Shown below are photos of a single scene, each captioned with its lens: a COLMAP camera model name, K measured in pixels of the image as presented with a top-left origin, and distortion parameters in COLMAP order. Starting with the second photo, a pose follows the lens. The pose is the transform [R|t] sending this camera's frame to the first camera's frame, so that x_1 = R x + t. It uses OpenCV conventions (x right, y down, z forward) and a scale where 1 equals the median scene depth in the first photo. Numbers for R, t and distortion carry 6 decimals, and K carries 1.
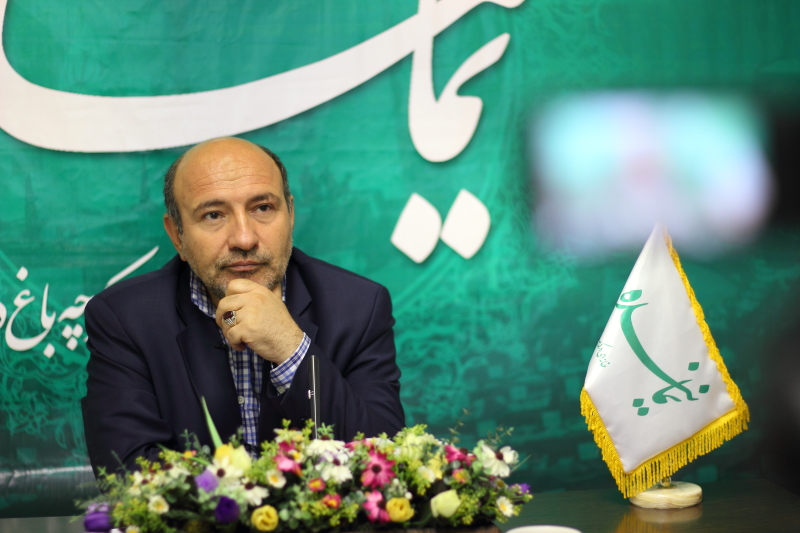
lens RADIAL K [[1948.5, 0, 400.2], [0, 1948.5, 264.5], [0, 0, 1]] dist [-0.104180, 0.000000]
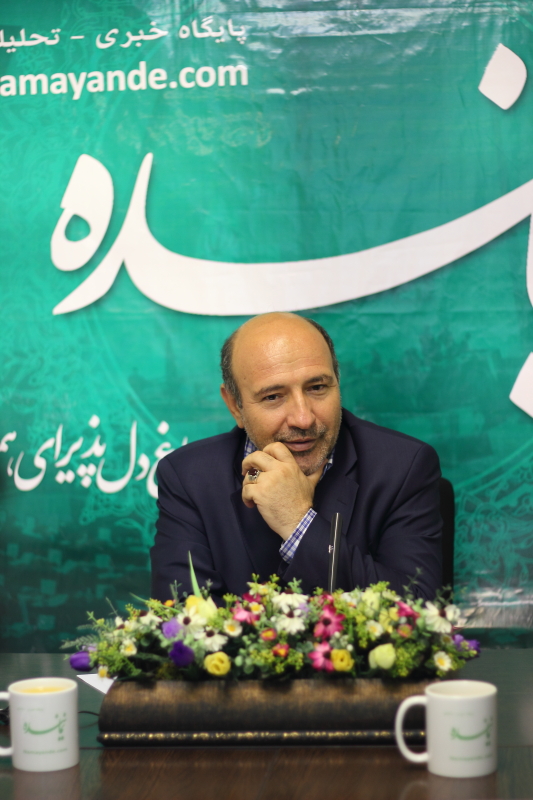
lens RADIAL K [[1948.5, 0, 245.2], [0, 1948.5, 400.5], [0, 0, 1]] dist [-0.104180, 0.000000]
pose [[0.961610, 0.003680, -0.274395, 0.148724], [-0.003336, 0.999993, 0.001721, -0.012587], [0.274400, -0.000740, 0.961615, -0.035543]]
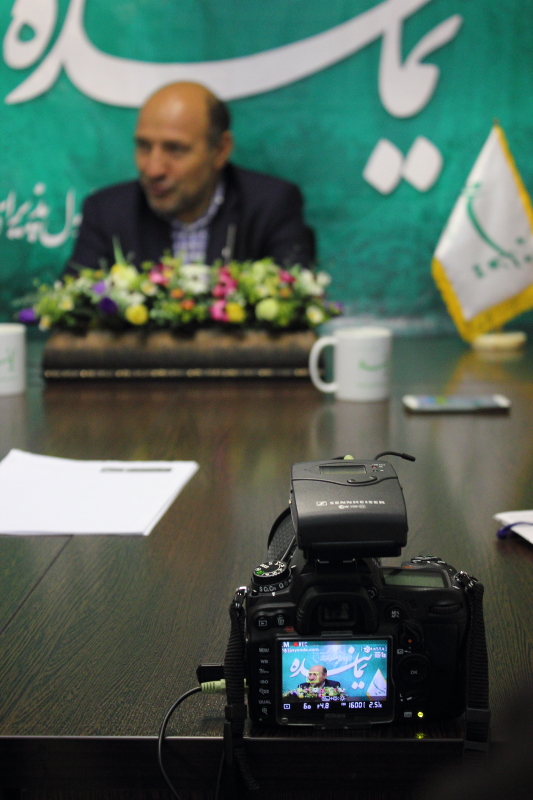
lens RADIAL K [[1475.1, 0, 250.2], [0, 1475.1, 393.0], [0, 0, 1]] dist [0.032797, 0.000000]
pose [[0.977228, 0.039257, -0.208527, 0.139420], [-0.023644, 0.996762, 0.076849, 0.061936], [0.210869, -0.070168, 0.974993, -0.012031]]
